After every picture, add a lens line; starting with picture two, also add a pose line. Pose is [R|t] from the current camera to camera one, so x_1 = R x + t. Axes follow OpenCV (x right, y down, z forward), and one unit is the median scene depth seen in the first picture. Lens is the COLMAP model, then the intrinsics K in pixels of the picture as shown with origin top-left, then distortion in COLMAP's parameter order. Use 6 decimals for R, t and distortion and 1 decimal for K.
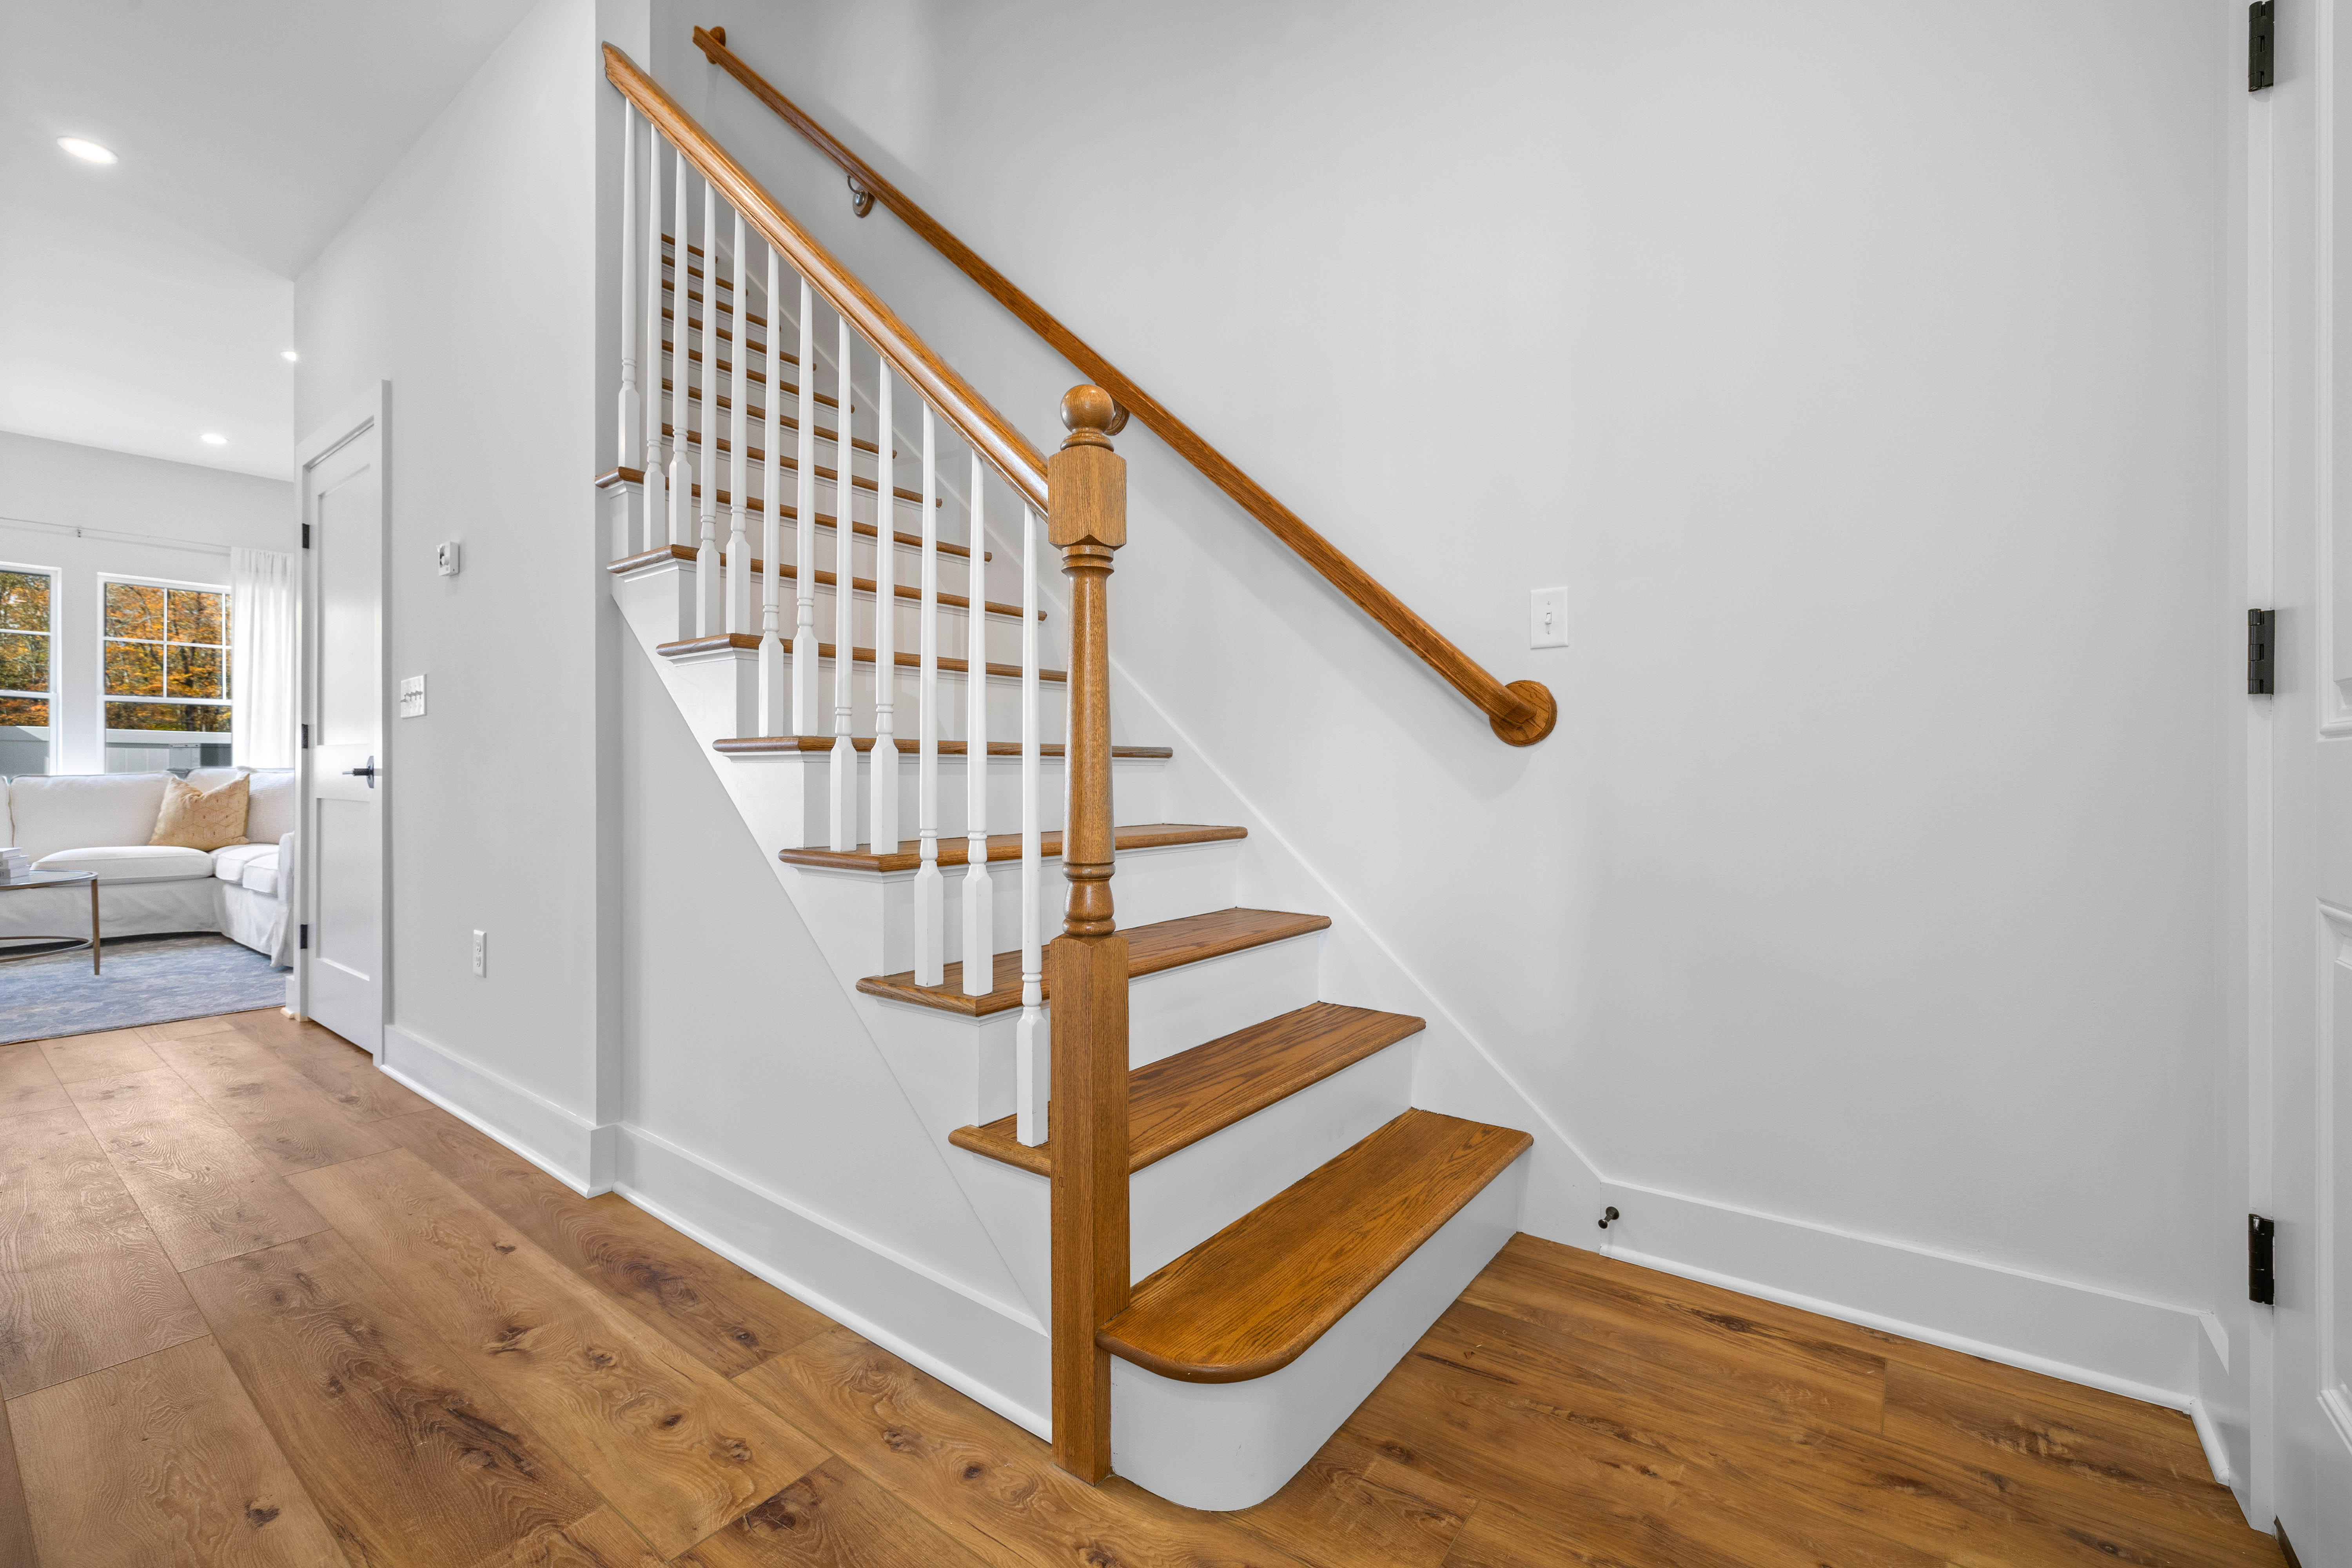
lens RADIAL K [[997.7, 0, 1166.0], [0, 997.7, 765.8], [0, 0, 1]] dist [0.000992, 0.000769]
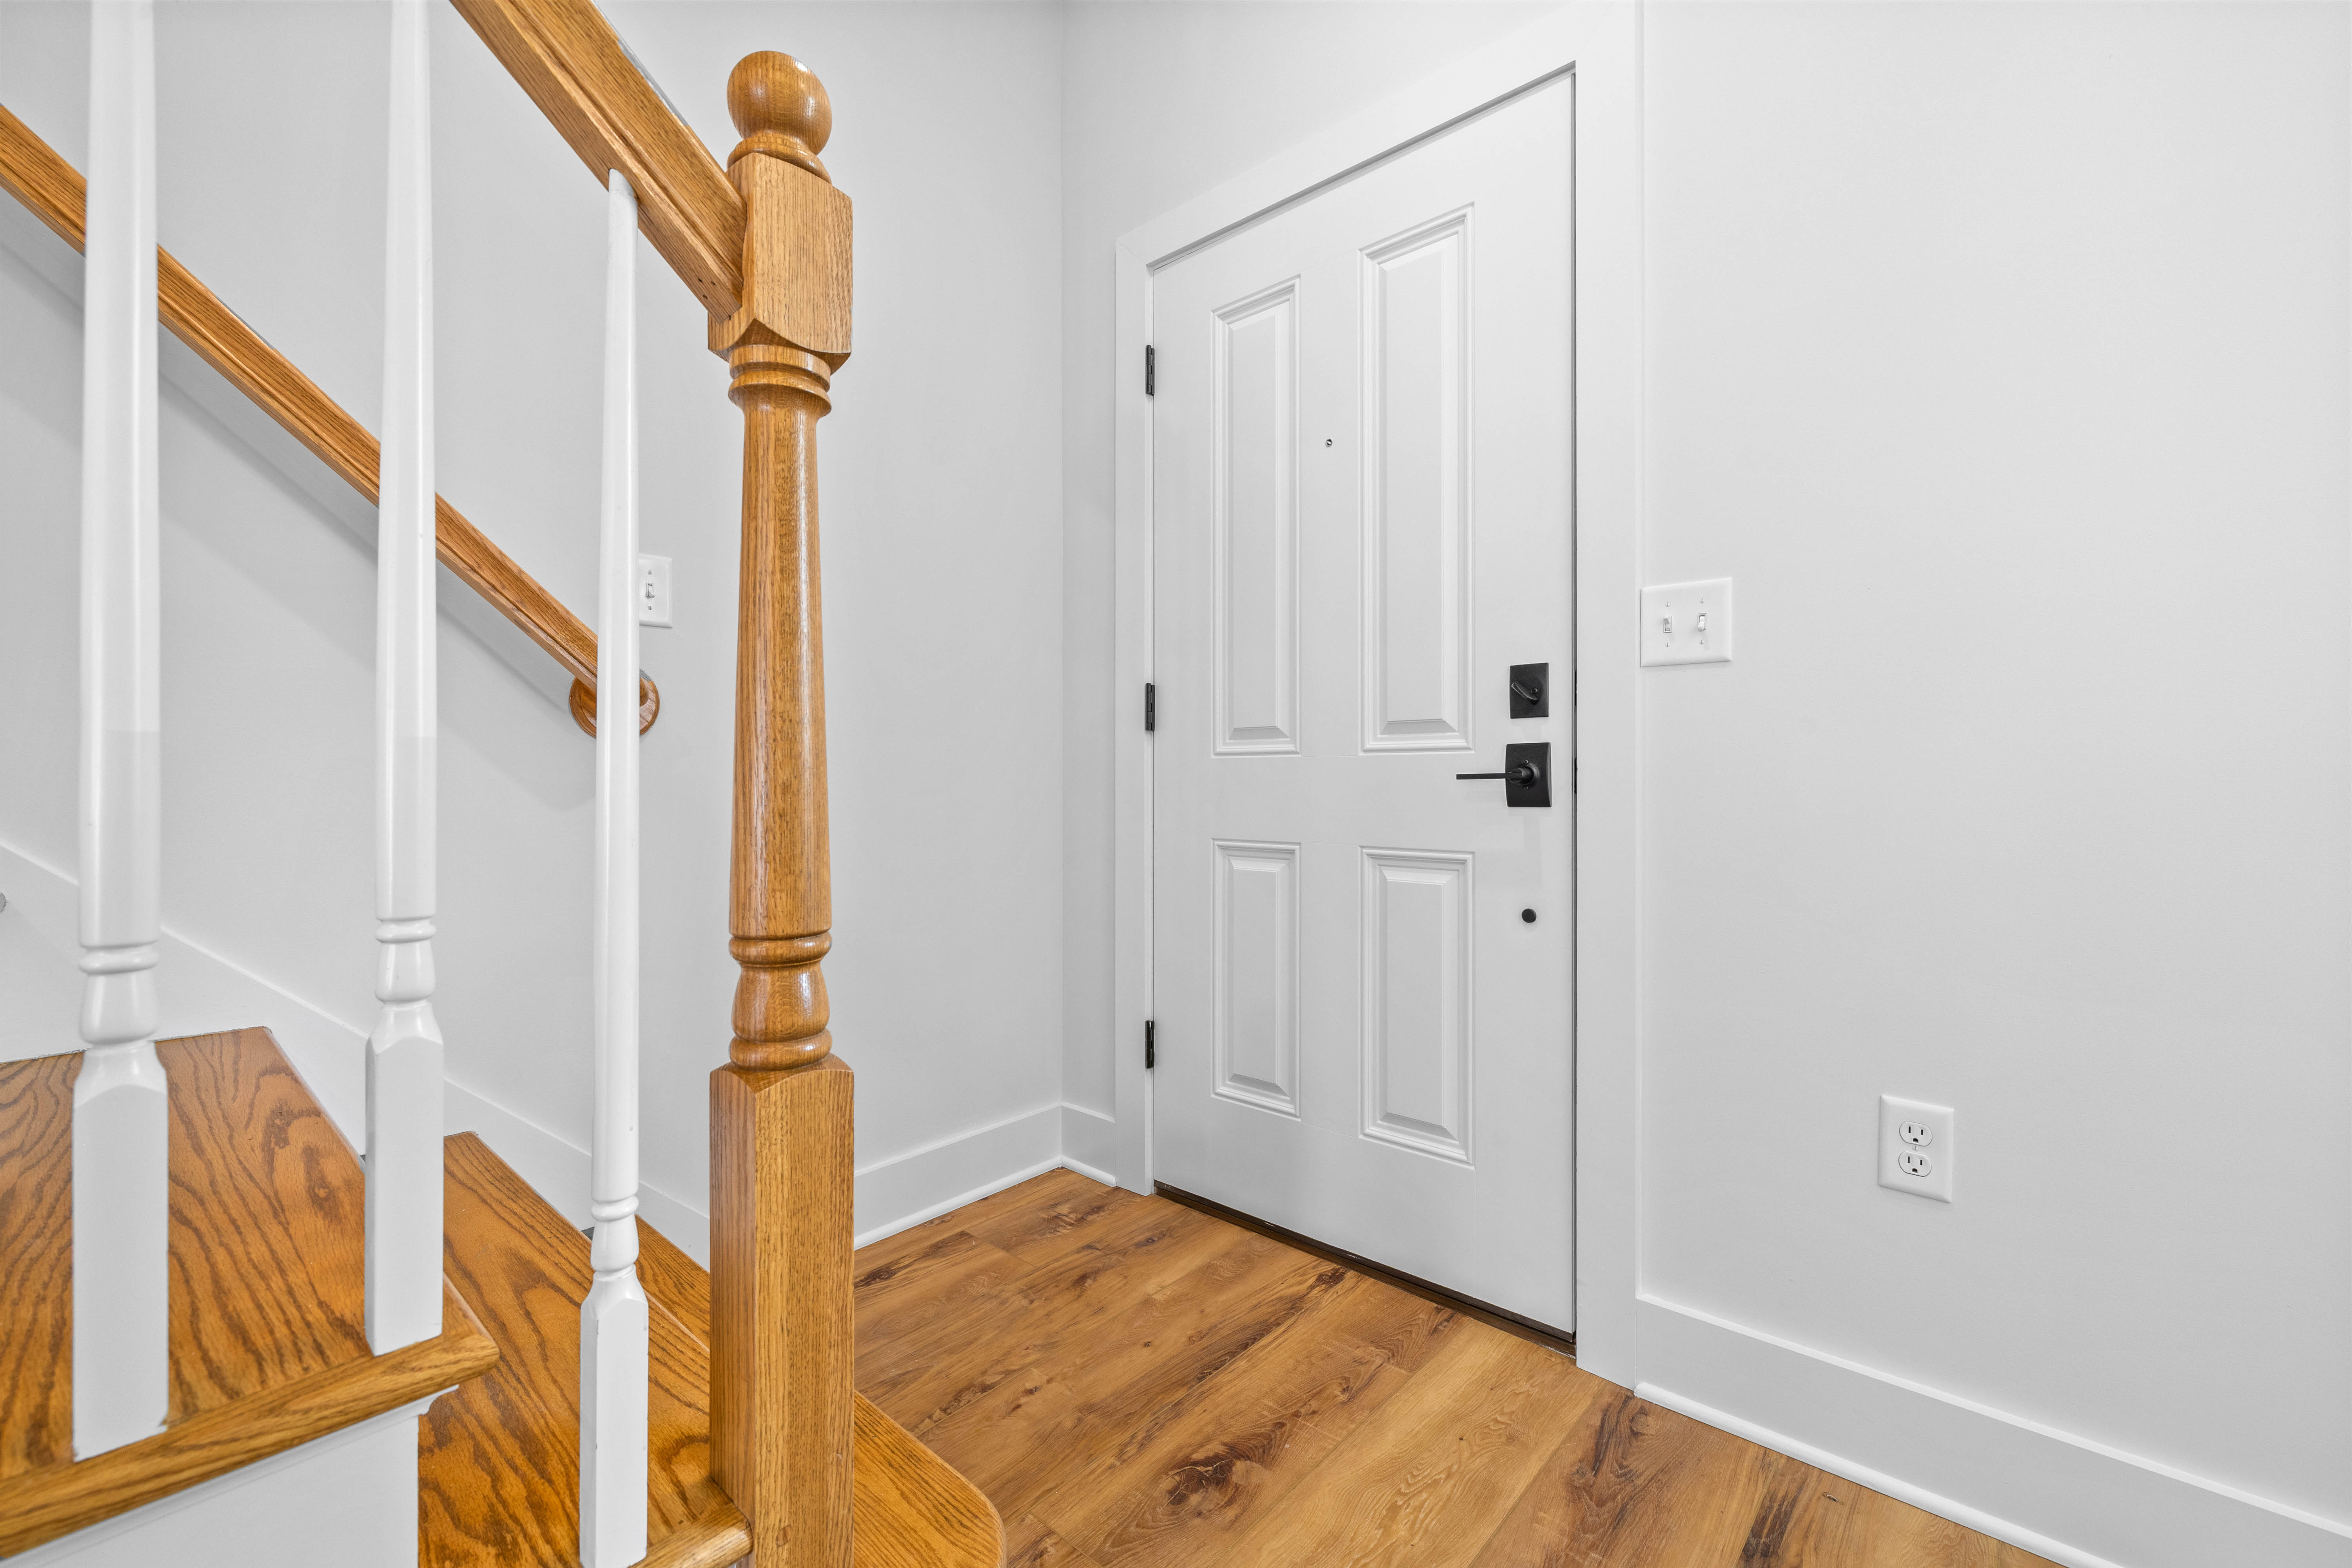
lens RADIAL K [[997.7, 0, 1169.3], [0, 997.7, 785.6], [0, 0, 1]] dist [0.000992, 0.000769]
pose [[0.068750, -0.008826, 0.997595, -0.484657], [-0.006315, 0.999937, 0.009282, 0.011757], [-0.997614, -0.006938, 0.068690, 0.604231]]
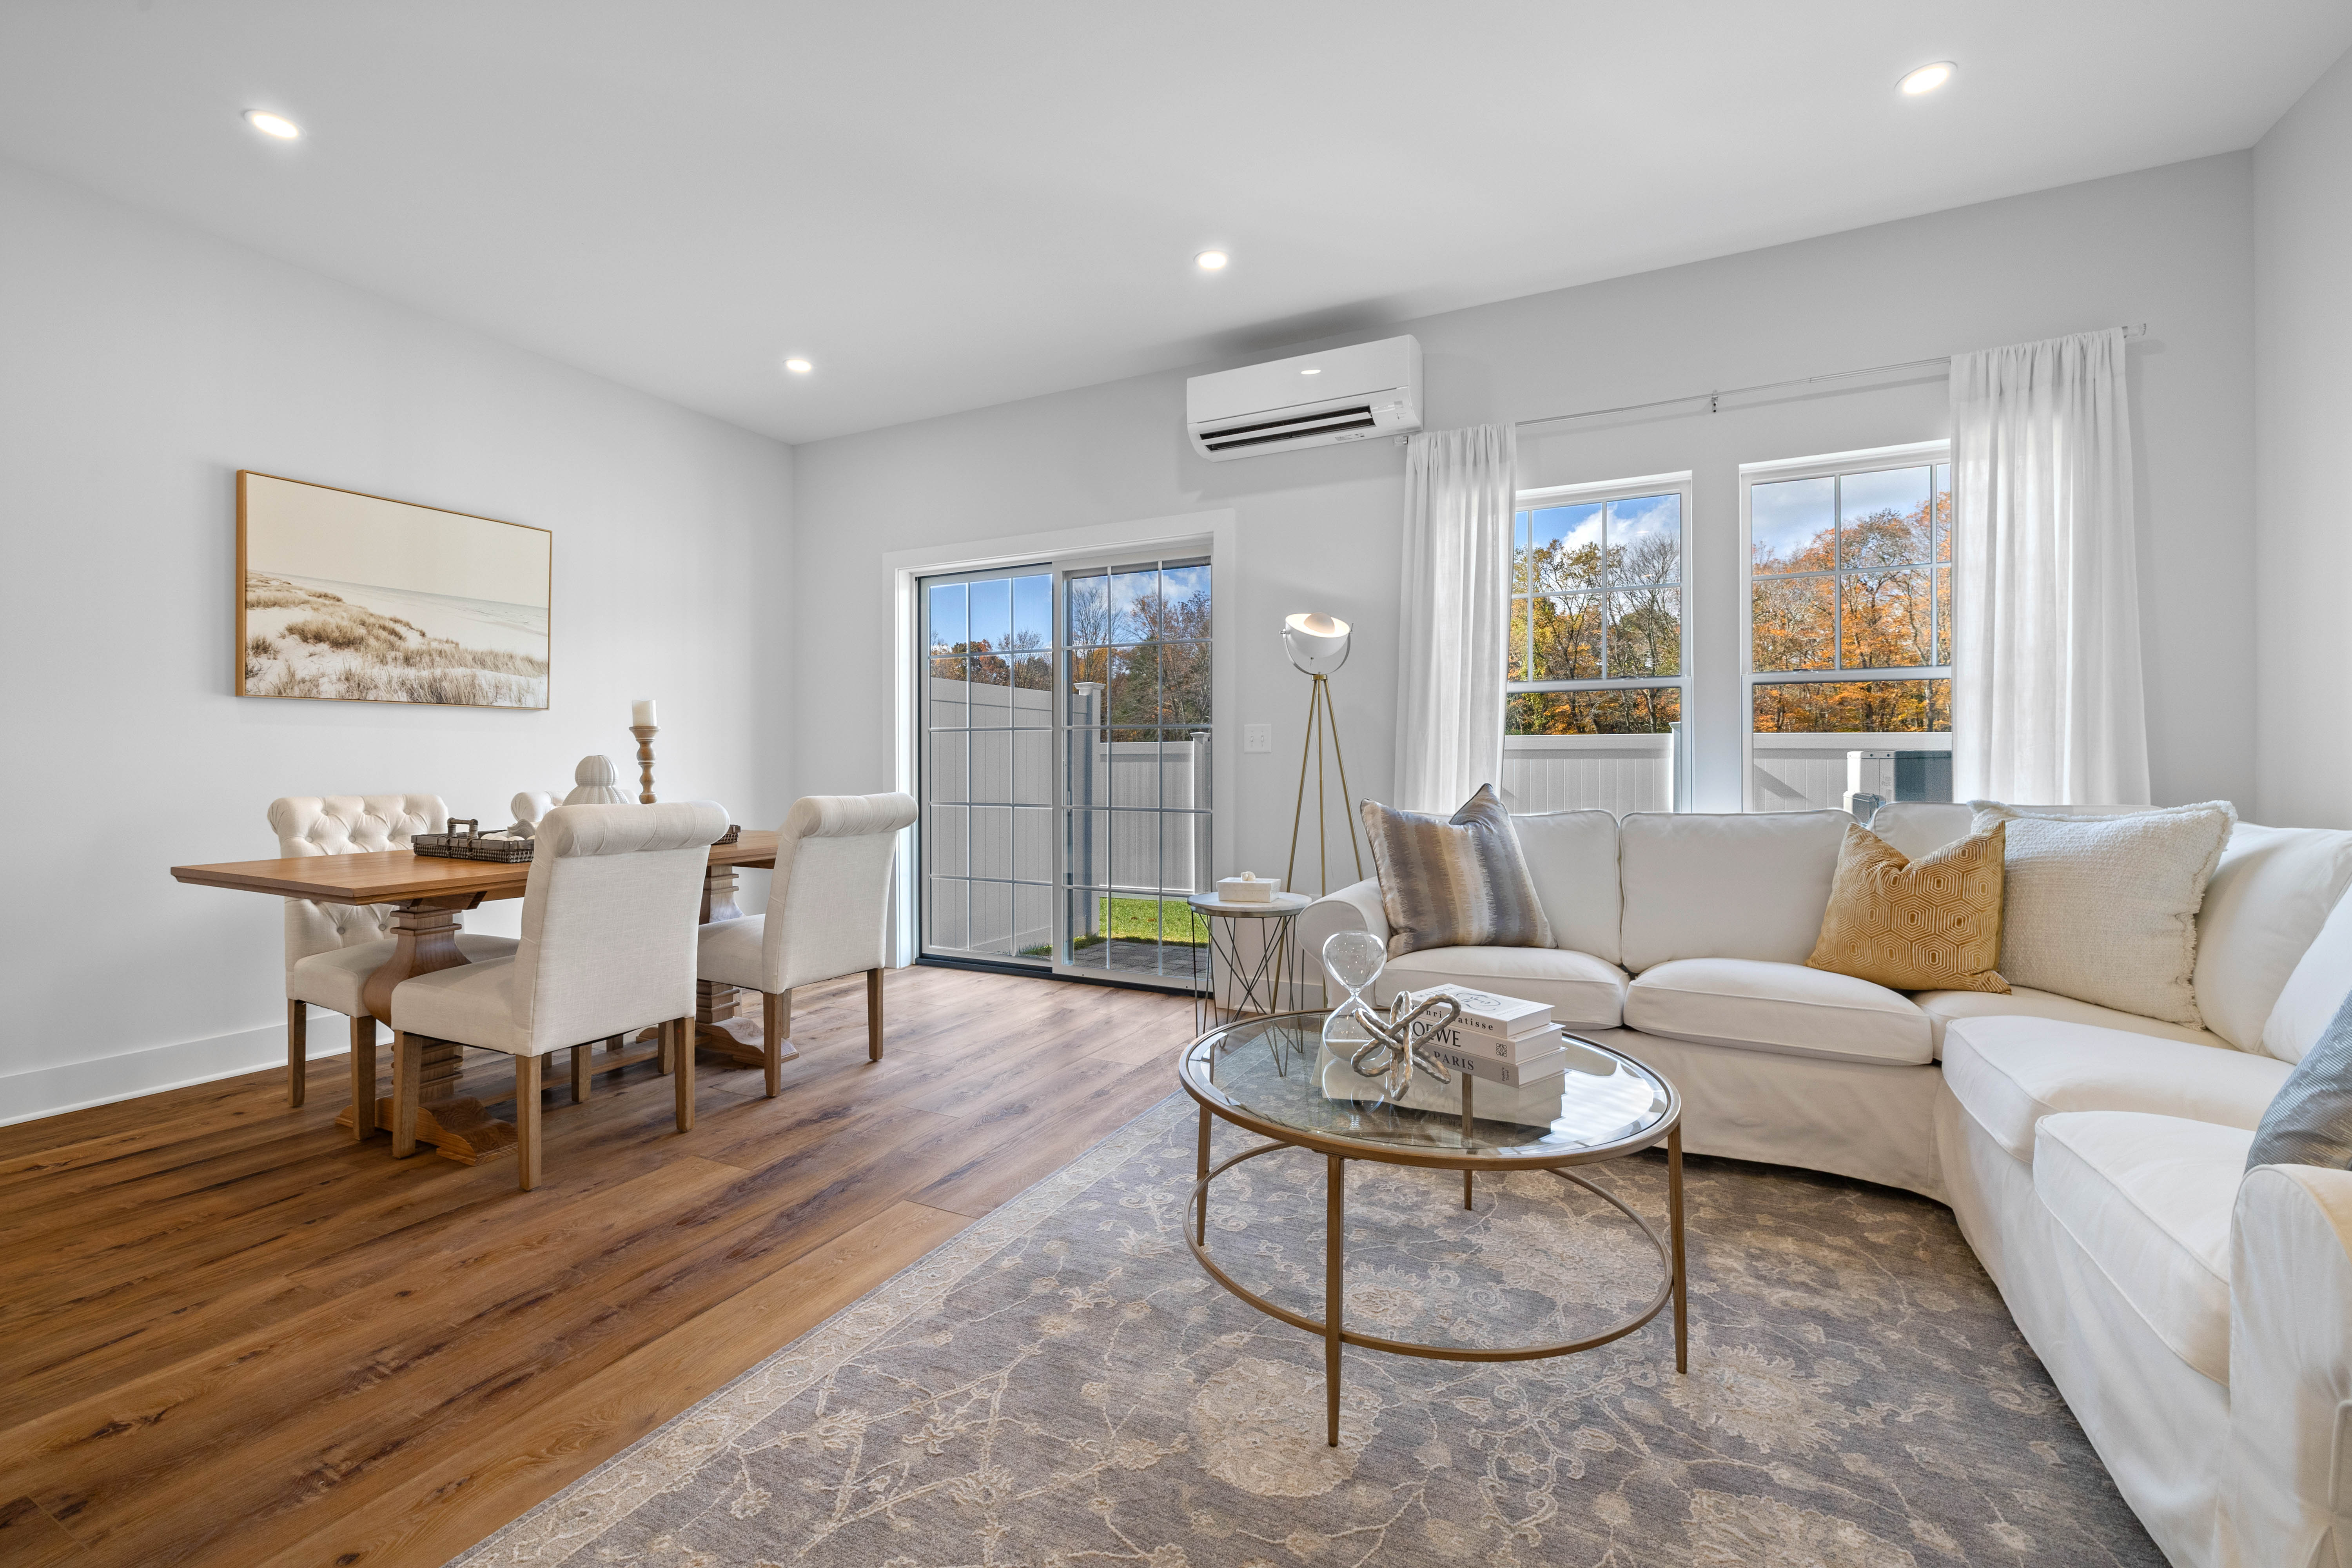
lens RADIAL K [[997.7, 0, 1165.3], [0, 997.7, 770.1], [0, 0, 1]] dist [0.000992, 0.000769]
pose [[0.181841, -0.000861, -0.983328, -1.896389], [0.005790, 0.999983, 0.000195, -0.057654], [0.983311, -0.005729, 0.181843, 1.916693]]
